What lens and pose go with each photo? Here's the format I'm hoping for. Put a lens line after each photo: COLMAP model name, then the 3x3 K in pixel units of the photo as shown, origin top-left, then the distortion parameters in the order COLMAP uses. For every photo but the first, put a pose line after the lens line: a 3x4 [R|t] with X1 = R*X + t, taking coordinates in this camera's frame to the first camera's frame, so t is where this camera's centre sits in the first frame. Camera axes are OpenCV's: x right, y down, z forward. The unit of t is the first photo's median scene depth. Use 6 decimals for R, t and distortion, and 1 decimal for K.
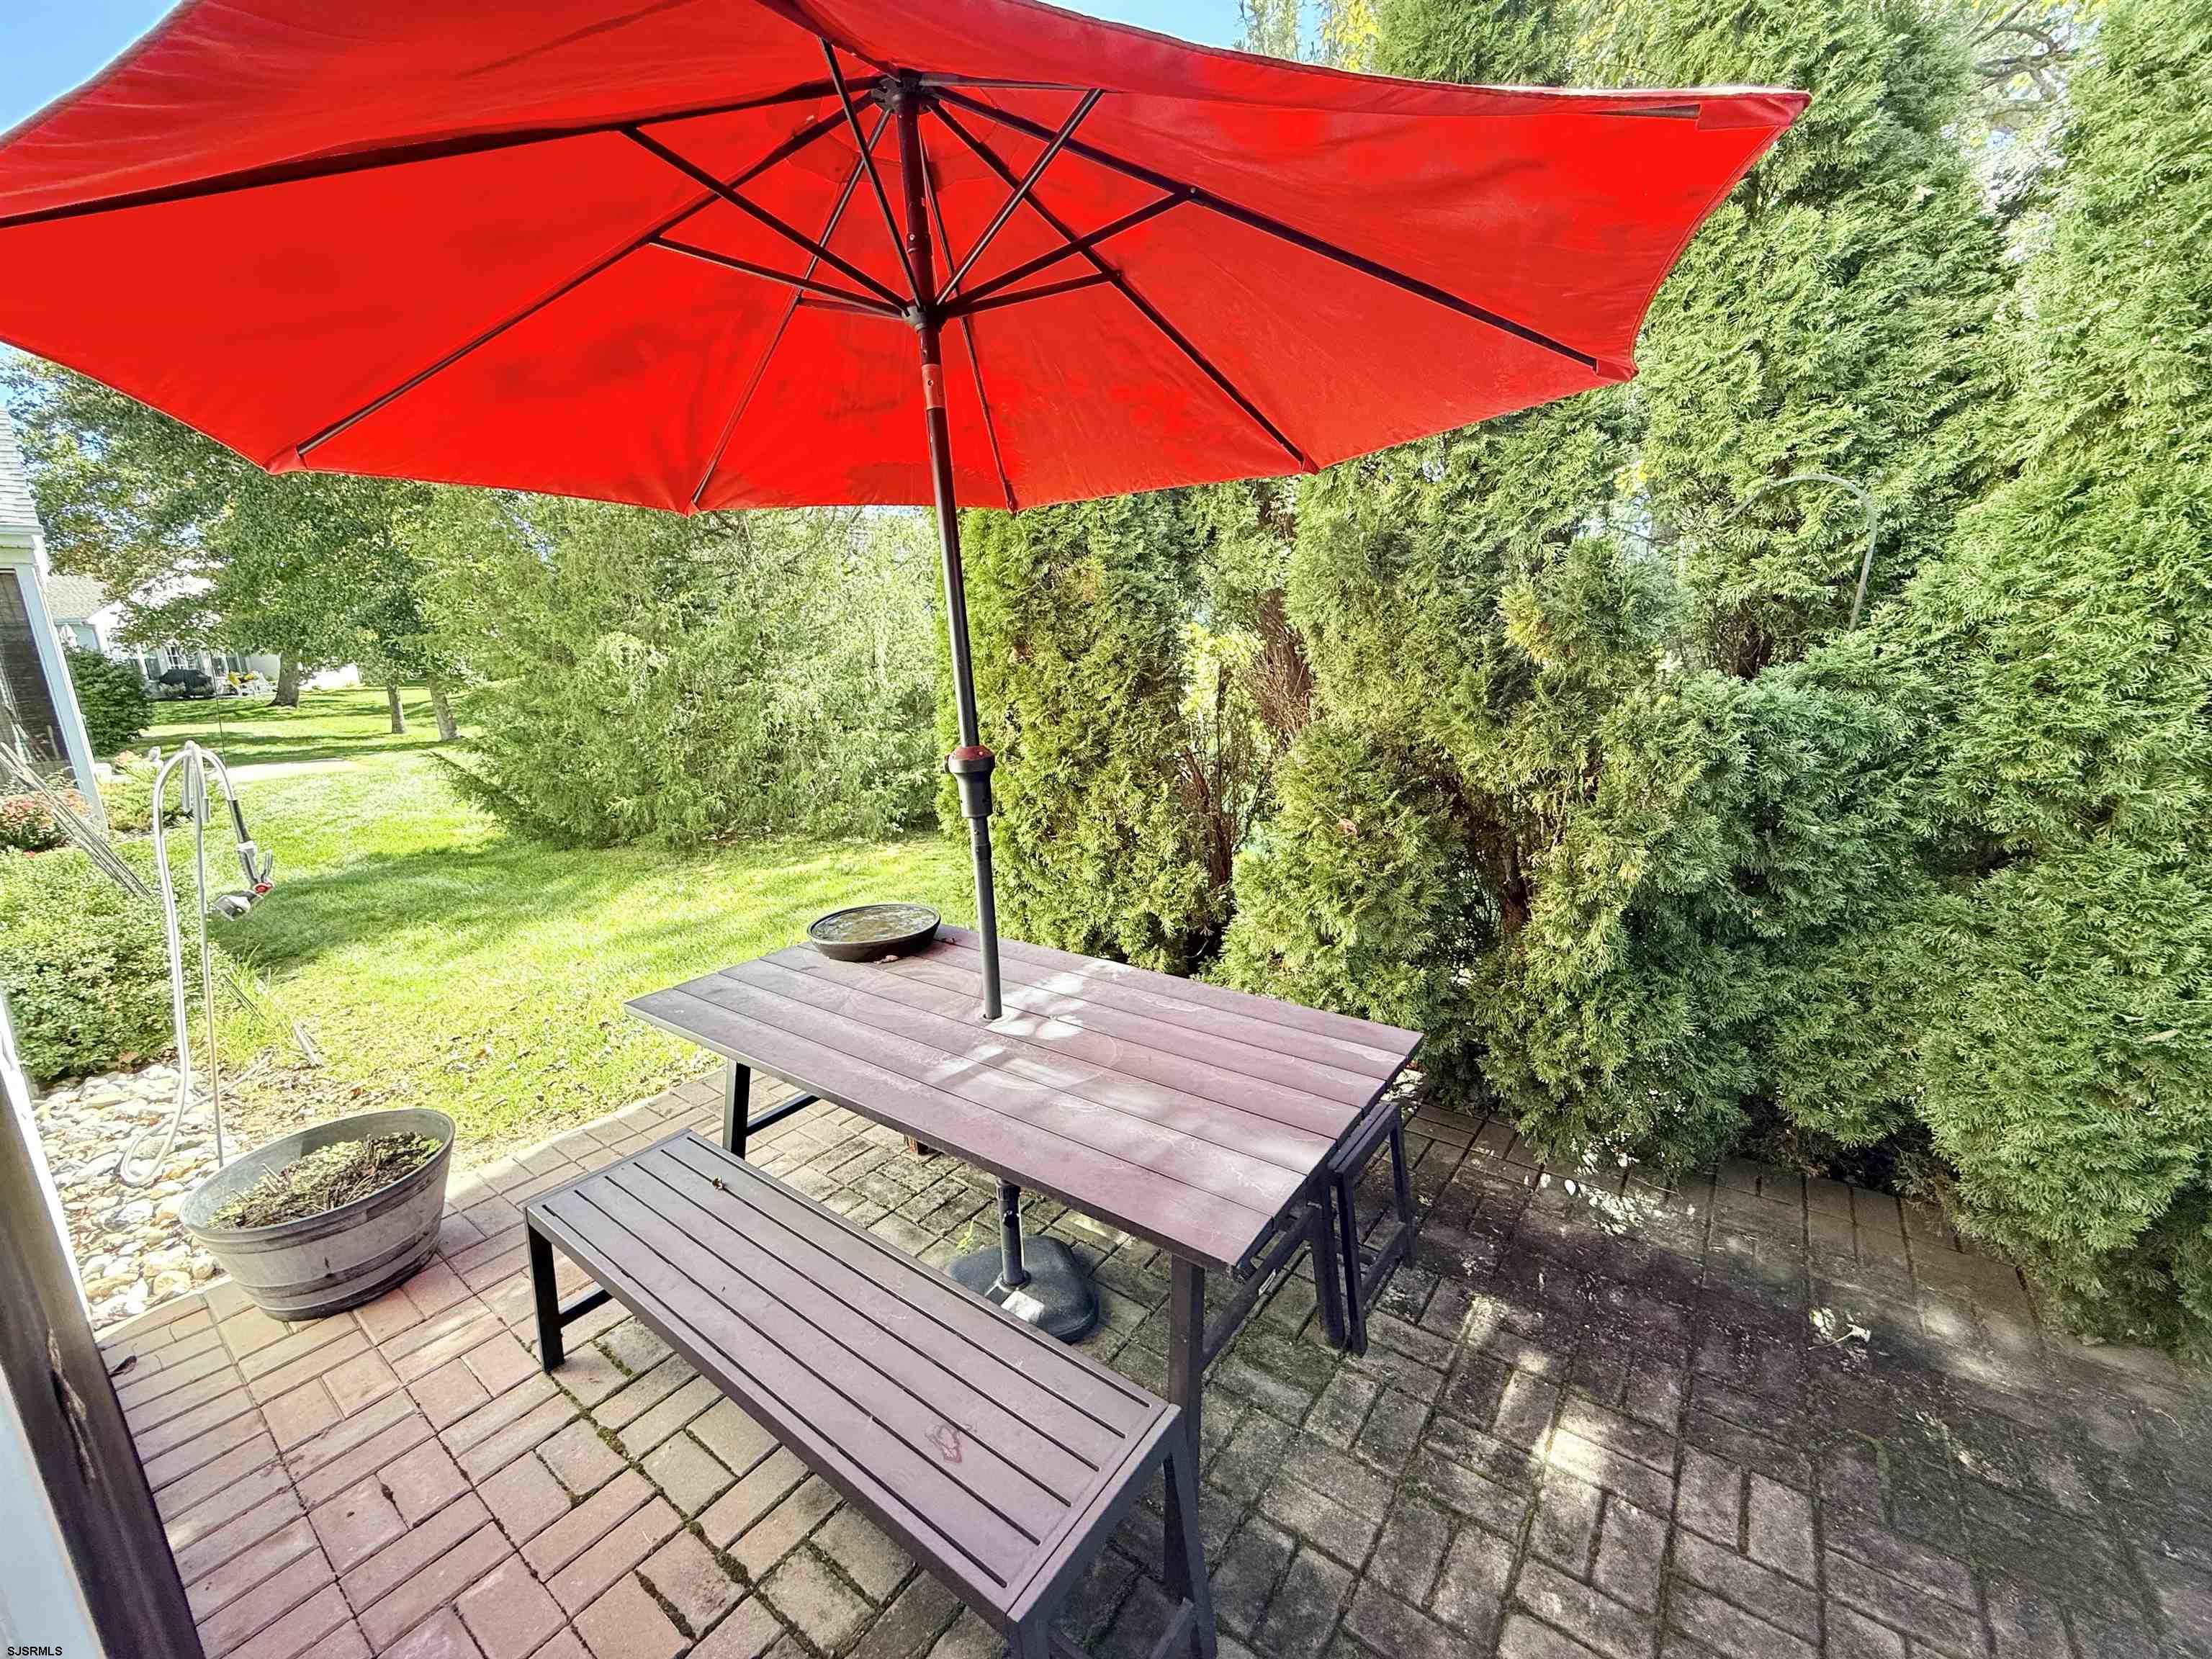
lens RADIAL K [[878.8, 0, 1109.0], [0, 878.8, 830.5], [0, 0, 1]] dist [-0.003828, 0.000524]
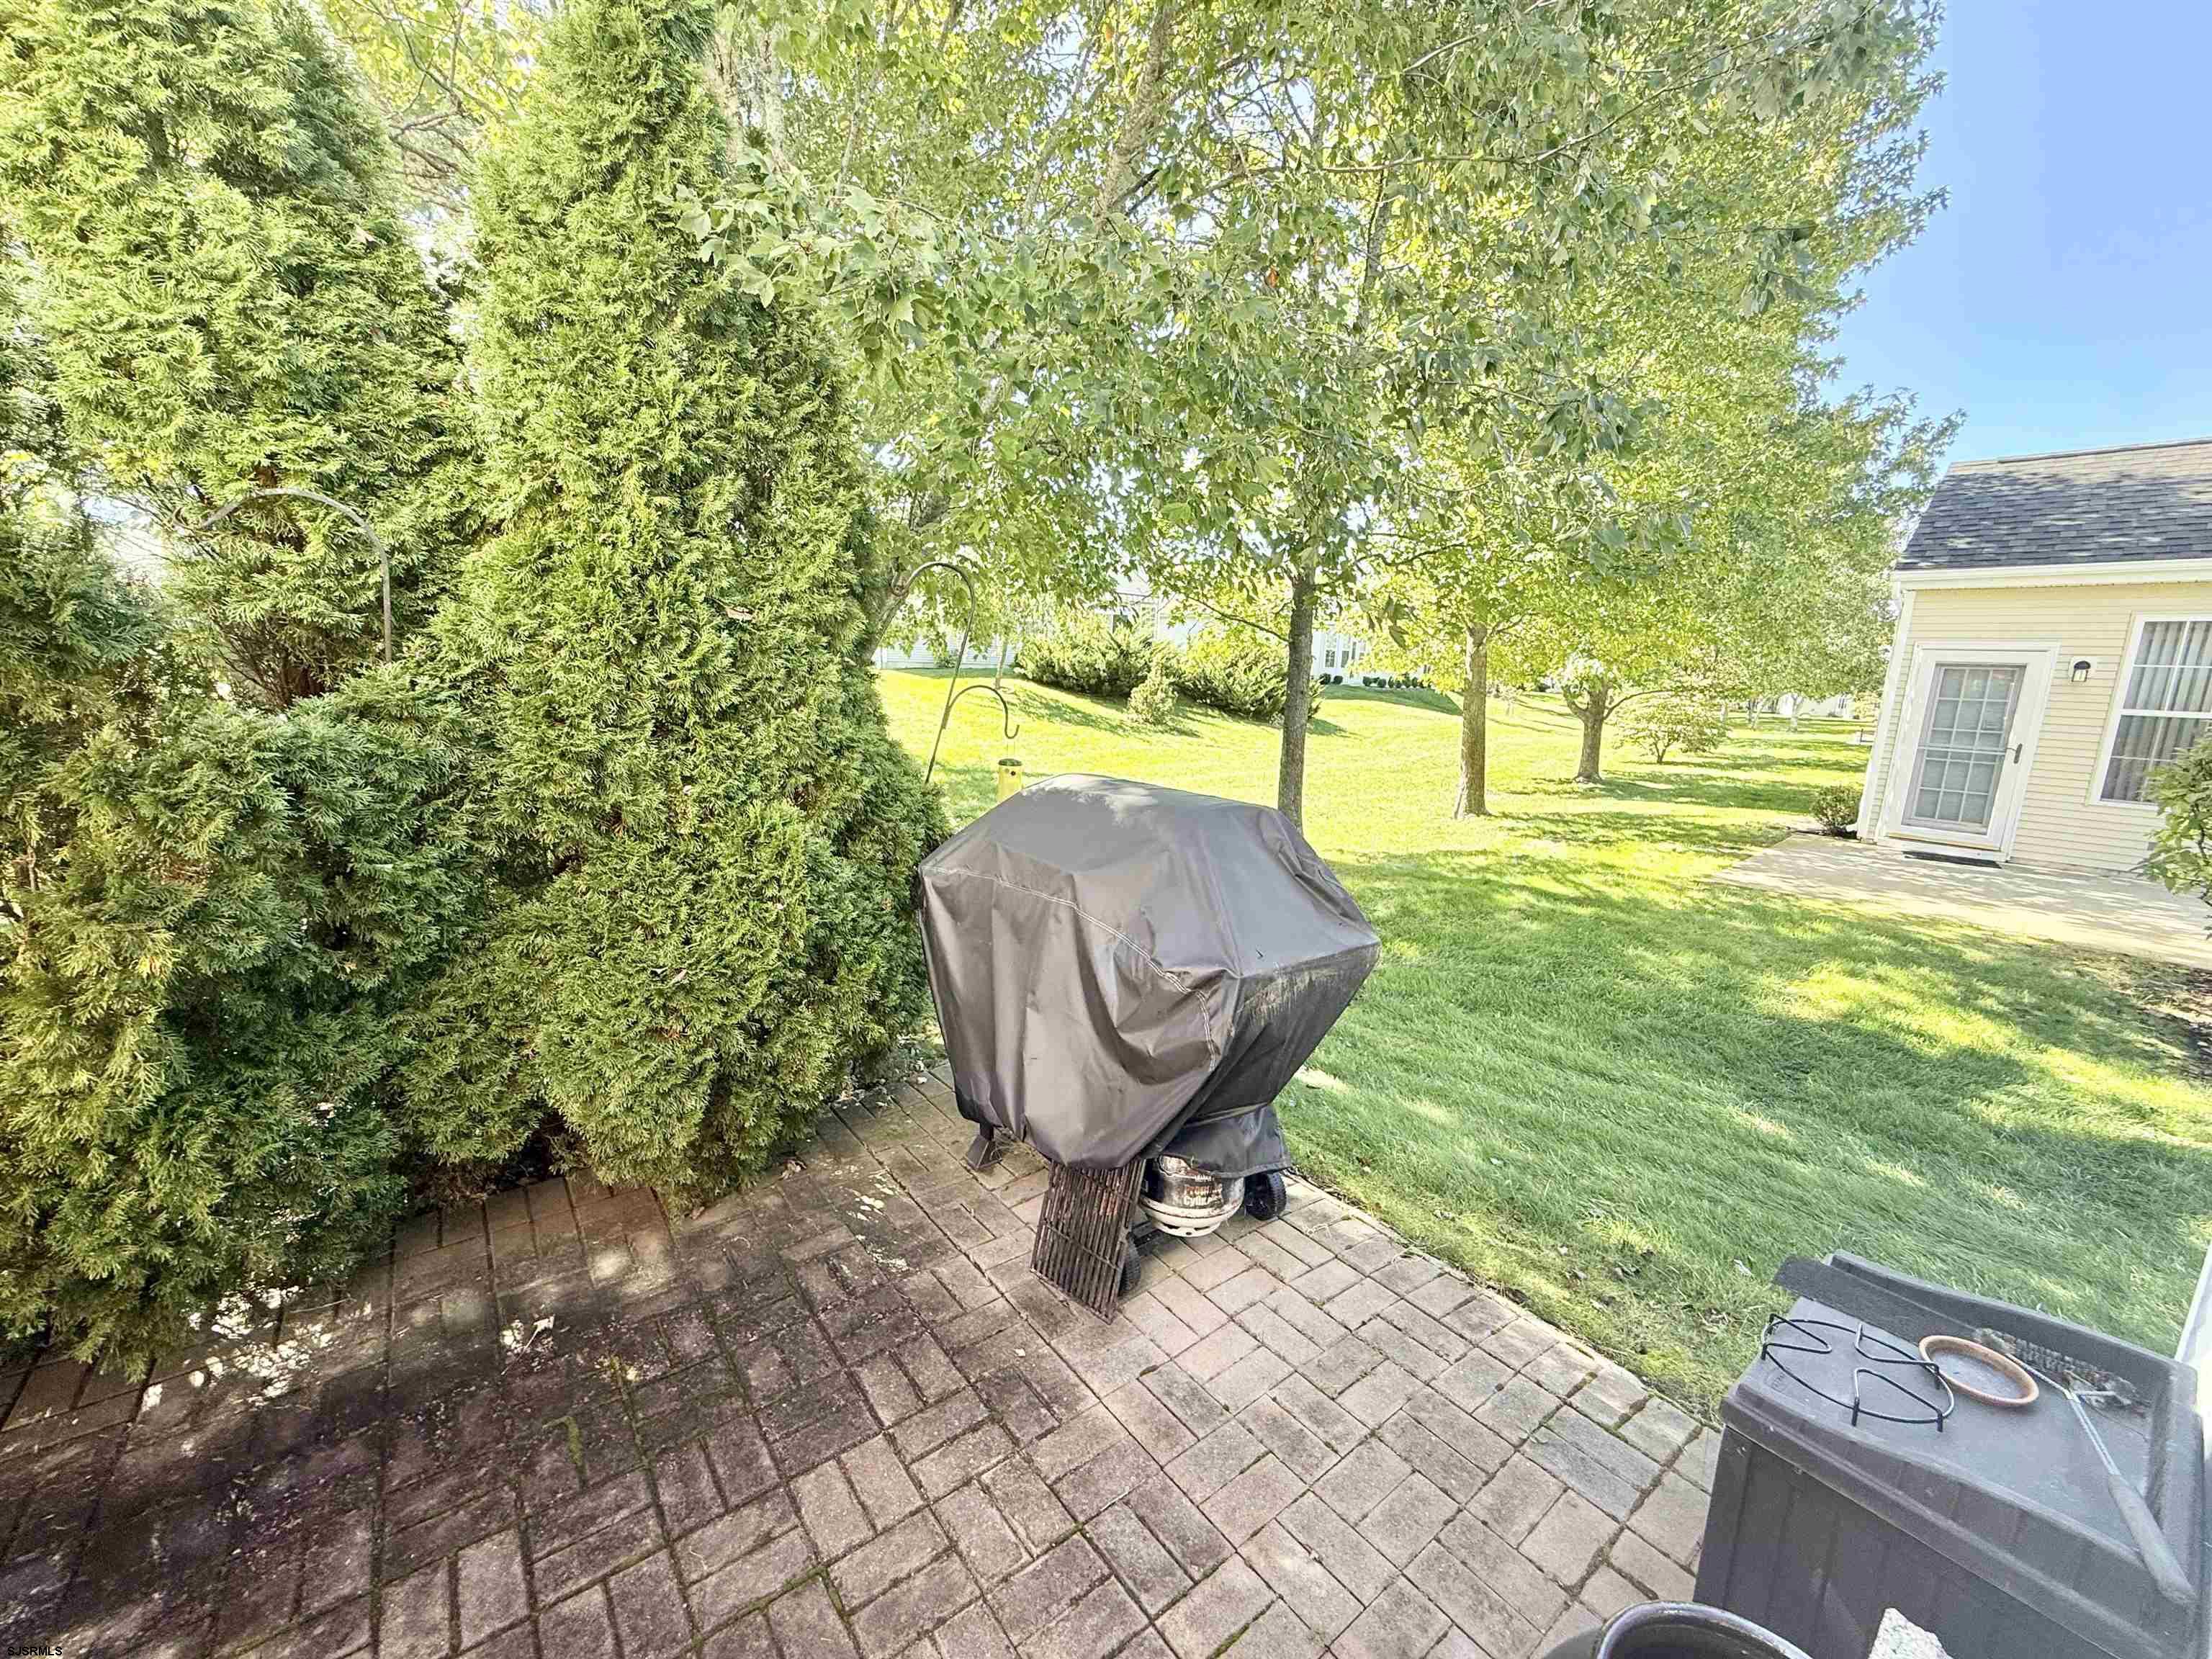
lens RADIAL K [[878.8, 0, 1100.0], [0, 878.8, 831.2], [0, 0, 1]] dist [-0.003828, 0.000524]
pose [[0.266259, -0.134763, 0.954435, 0.098621], [0.159819, 0.982645, 0.094161, -0.006167], [-0.950560, 0.127466, 0.283175, -0.016223]]
